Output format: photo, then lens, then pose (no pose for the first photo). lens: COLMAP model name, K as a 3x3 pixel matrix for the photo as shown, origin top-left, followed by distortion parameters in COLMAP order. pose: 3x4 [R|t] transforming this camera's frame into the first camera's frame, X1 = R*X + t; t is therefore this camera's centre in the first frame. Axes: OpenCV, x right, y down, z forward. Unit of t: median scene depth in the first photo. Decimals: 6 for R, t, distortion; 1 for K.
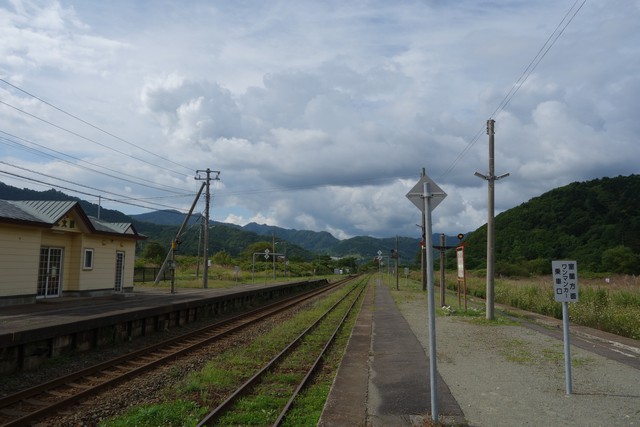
lens RADIAL K [[506.3, 0, 320.0], [0, 506.3, 209.2], [0, 0, 1]] dist [0.002534, -0.000227]
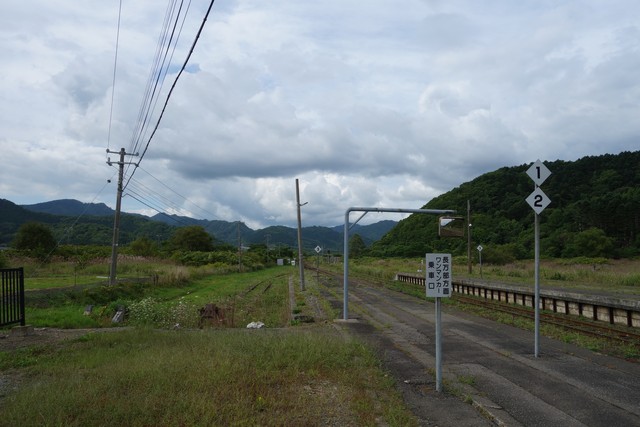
lens RADIAL K [[506.3, 0, 319.3], [0, 506.3, 212.9], [0, 0, 1]] dist [0.002534, -0.000227]
pose [[0.985421, -0.004014, 0.170085, -0.029365], [-0.000574, 0.999638, 0.026914, 0.012588], [-0.170131, -0.026620, 0.985062, 0.112568]]
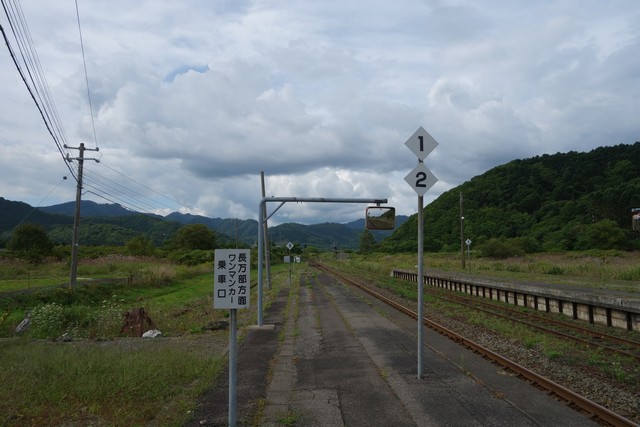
lens RADIAL K [[506.3, 0, 319.6], [0, 506.3, 209.1], [0, 0, 1]] dist [0.002534, -0.000227]
pose [[0.989155, -0.021490, 0.145297, -0.021053], [0.017908, 0.999504, 0.025919, 0.013200], [-0.145782, -0.023036, 0.989048, 0.116413]]
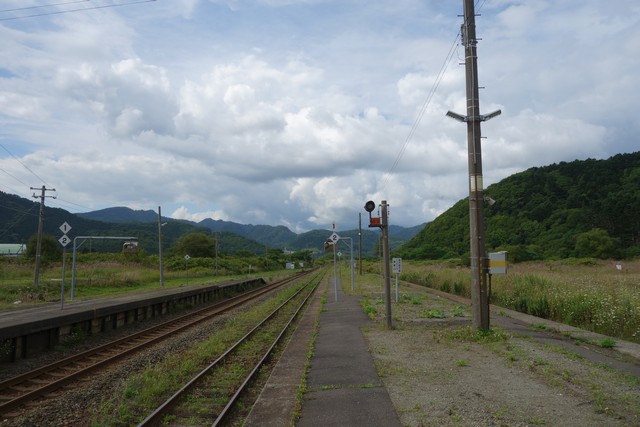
lens RADIAL K [[506.3, 0, 321.9], [0, 506.3, 212.8], [0, 0, 1]] dist [0.002534, -0.000227]
pose [[0.995855, -0.021707, 0.088331, 0.009421], [0.020019, 0.999600, 0.019957, 0.008984], [-0.088729, -0.018106, 0.995891, 0.076601]]
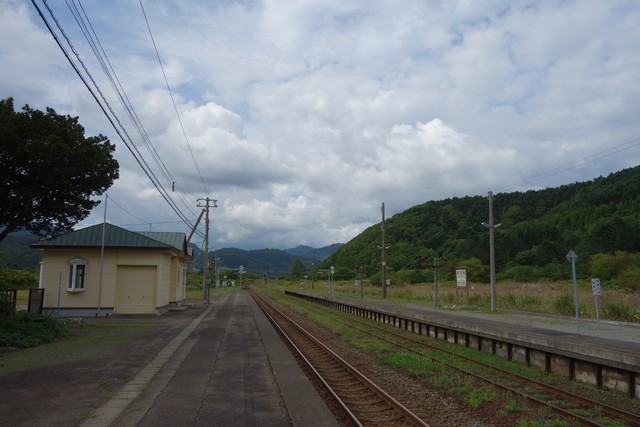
lens RADIAL K [[506.3, 0, 321.5], [0, 506.3, 207.3], [0, 0, 1]] dist [0.002534, -0.000227]
pose [[0.964803, 0.024720, 0.261809, -0.031822], [-0.017848, 0.999432, -0.028593, -0.003301], [-0.262367, 0.022914, 0.964696, -0.023079]]
